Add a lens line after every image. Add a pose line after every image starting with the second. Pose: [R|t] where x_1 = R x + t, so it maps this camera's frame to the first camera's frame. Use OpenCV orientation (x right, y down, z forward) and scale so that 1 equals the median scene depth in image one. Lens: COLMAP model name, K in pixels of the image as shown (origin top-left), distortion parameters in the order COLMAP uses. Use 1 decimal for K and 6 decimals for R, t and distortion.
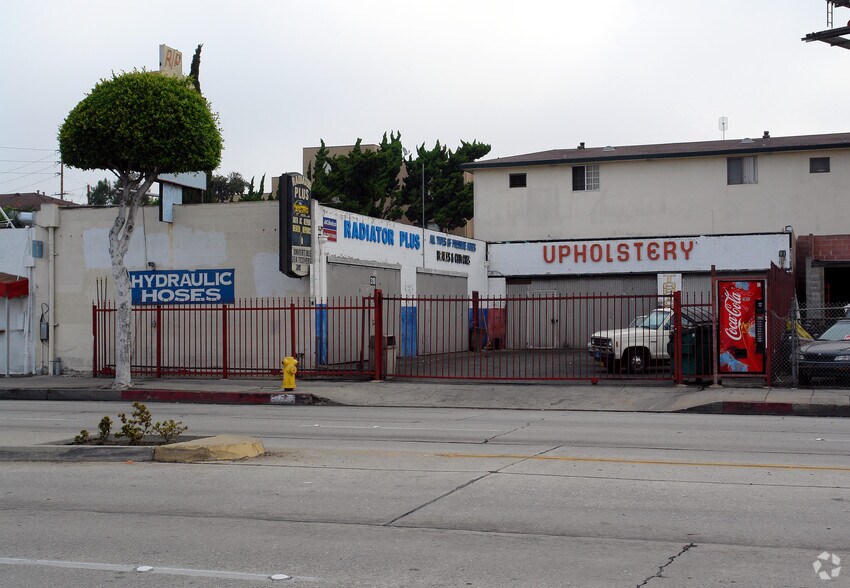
lens RADIAL K [[1244.3, 0, 420.6], [0, 1244.3, 292.0], [0, 0, 1]] dist [0.081170, 0.000000]
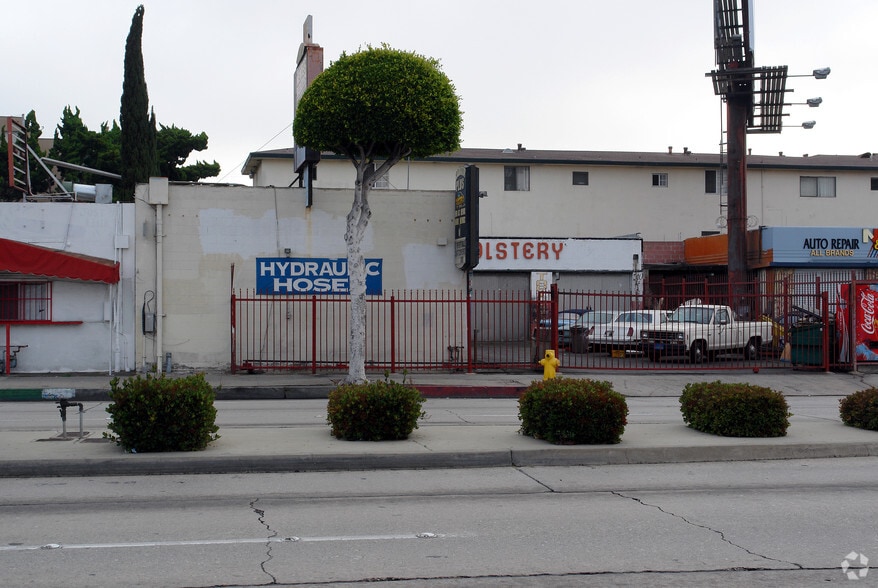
lens RADIAL K [[1248.6, 0, 441.8], [0, 1248.6, 297.7], [0, 0, 1]] dist [0.069621, 0.000000]
pose [[0.866262, 0.015032, 0.499364, -0.575992], [-0.020287, 0.999781, 0.005097, 0.005397], [-0.499179, -0.014546, 0.866377, 0.140597]]
